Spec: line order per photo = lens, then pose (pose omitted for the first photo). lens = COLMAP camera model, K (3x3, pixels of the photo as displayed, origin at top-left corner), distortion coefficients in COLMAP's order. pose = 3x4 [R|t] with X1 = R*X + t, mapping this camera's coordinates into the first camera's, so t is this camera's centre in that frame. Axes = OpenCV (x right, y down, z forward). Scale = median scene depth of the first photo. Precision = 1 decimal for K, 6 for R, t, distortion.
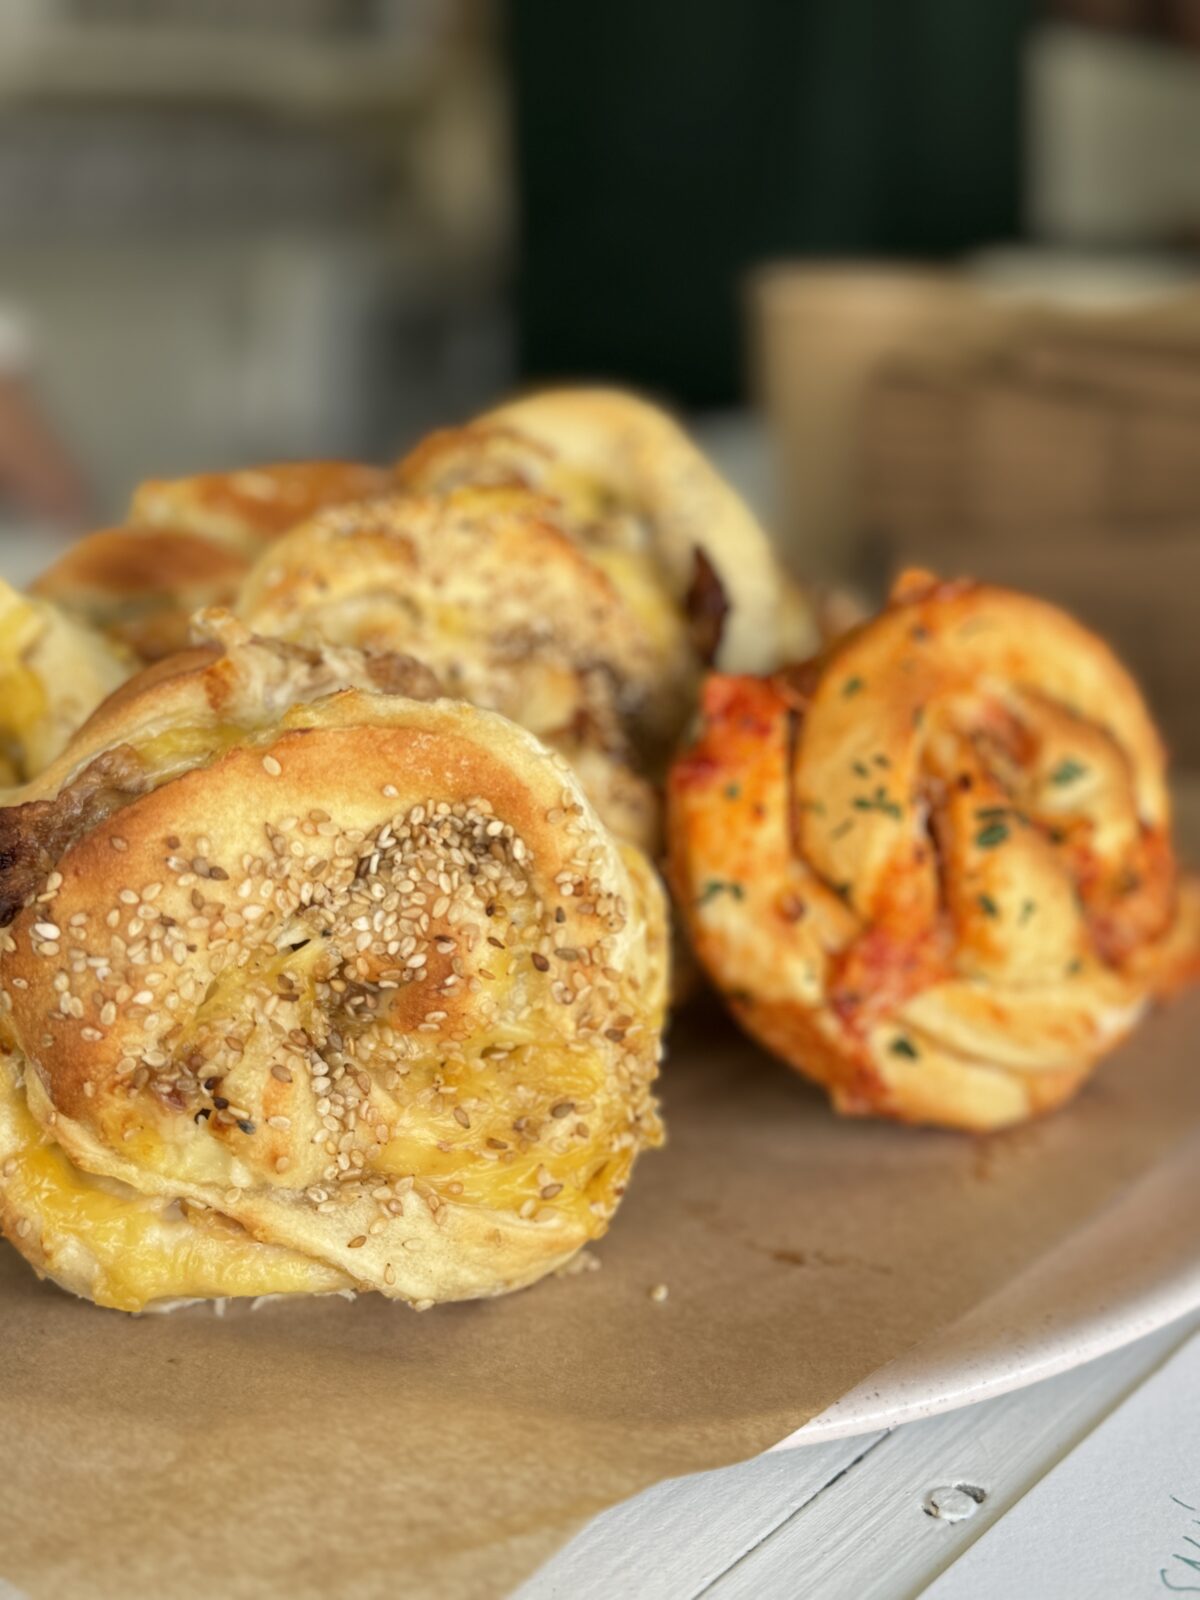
lens RADIAL K [[1943.2, 0, 601.7], [0, 1943.2, 799.6], [0, 0, 1]] dist [0.120981, 0.000000]
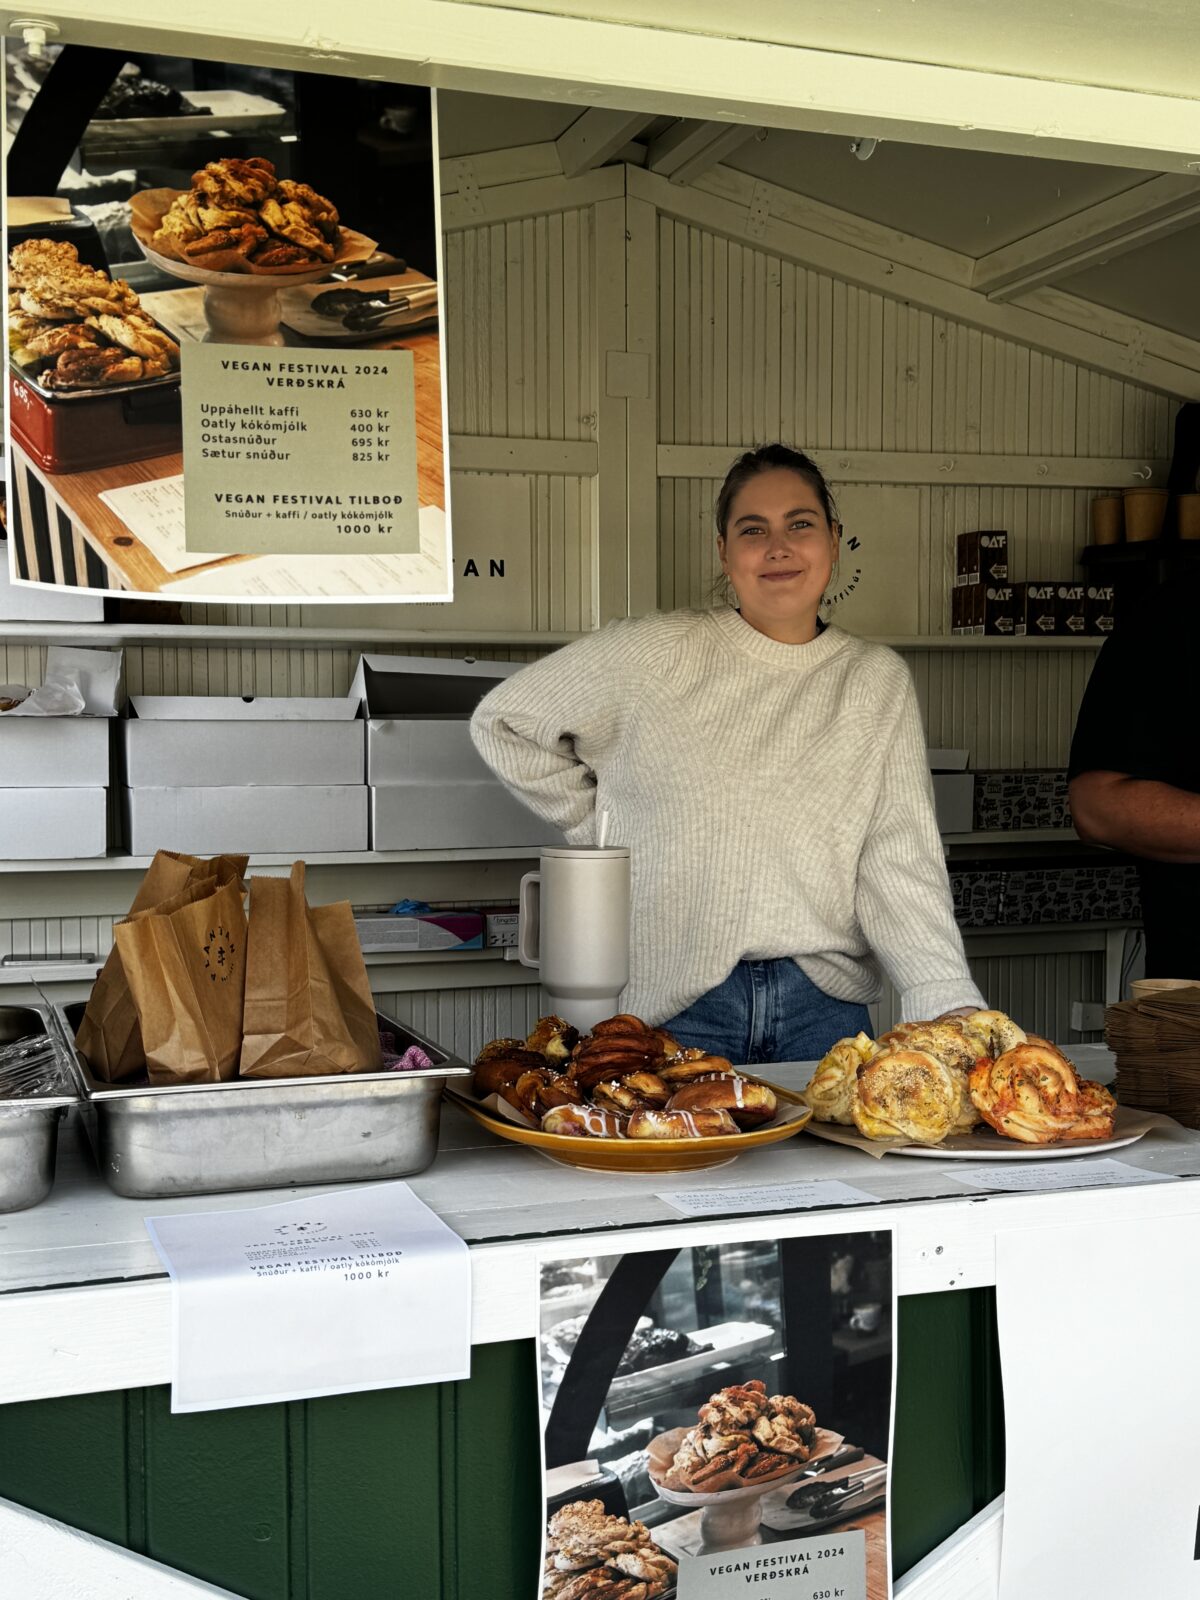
lens RADIAL K [[1943.2, 0, 600.7], [0, 1943.2, 801.0], [0, 0, 1]] dist [0.120981, 0.000000]
pose [[0.875099, -0.029915, -0.483018, 2.005618], [-0.123582, 0.951182, -0.282808, 1.052098], [0.467898, 0.307177, 0.828682, -4.850496]]
